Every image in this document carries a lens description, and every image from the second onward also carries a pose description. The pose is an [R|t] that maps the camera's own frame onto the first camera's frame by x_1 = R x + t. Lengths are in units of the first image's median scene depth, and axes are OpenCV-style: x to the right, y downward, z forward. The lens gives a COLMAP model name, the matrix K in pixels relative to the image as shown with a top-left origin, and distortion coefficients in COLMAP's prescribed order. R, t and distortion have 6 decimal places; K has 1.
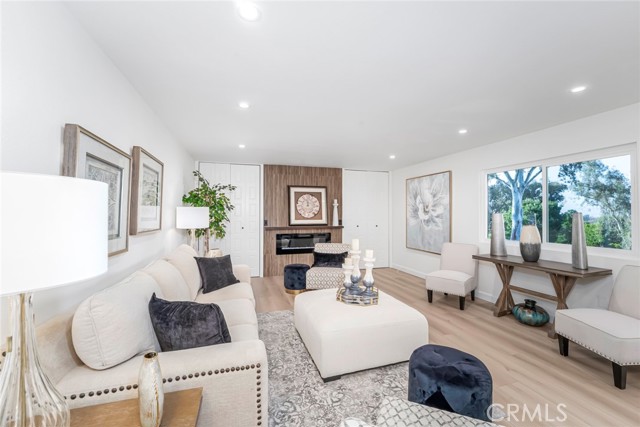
lens RADIAL K [[259.9, 0, 322.4], [0, 259.9, 209.9], [0, 0, 1]] dist [-0.009721, 0.000204]
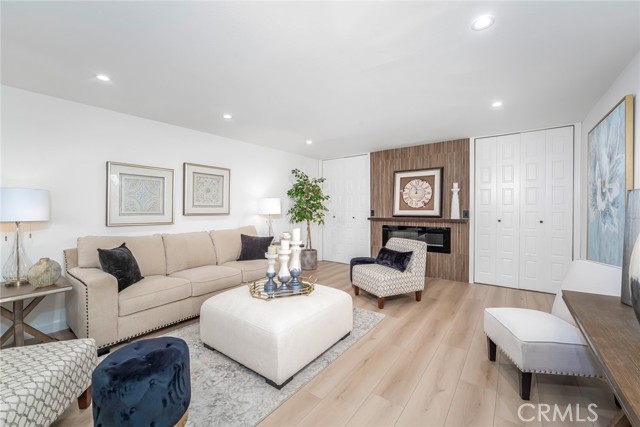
lens RADIAL K [[259.9, 0, 320.9], [0, 259.9, 210.9], [0, 0, 1]] dist [-0.009721, 0.000204]
pose [[0.589560, 0.007413, -0.807691, 0.438363], [0.018142, 0.999584, 0.022416, 0.016688], [0.807521, -0.027869, 0.589180, 0.271575]]
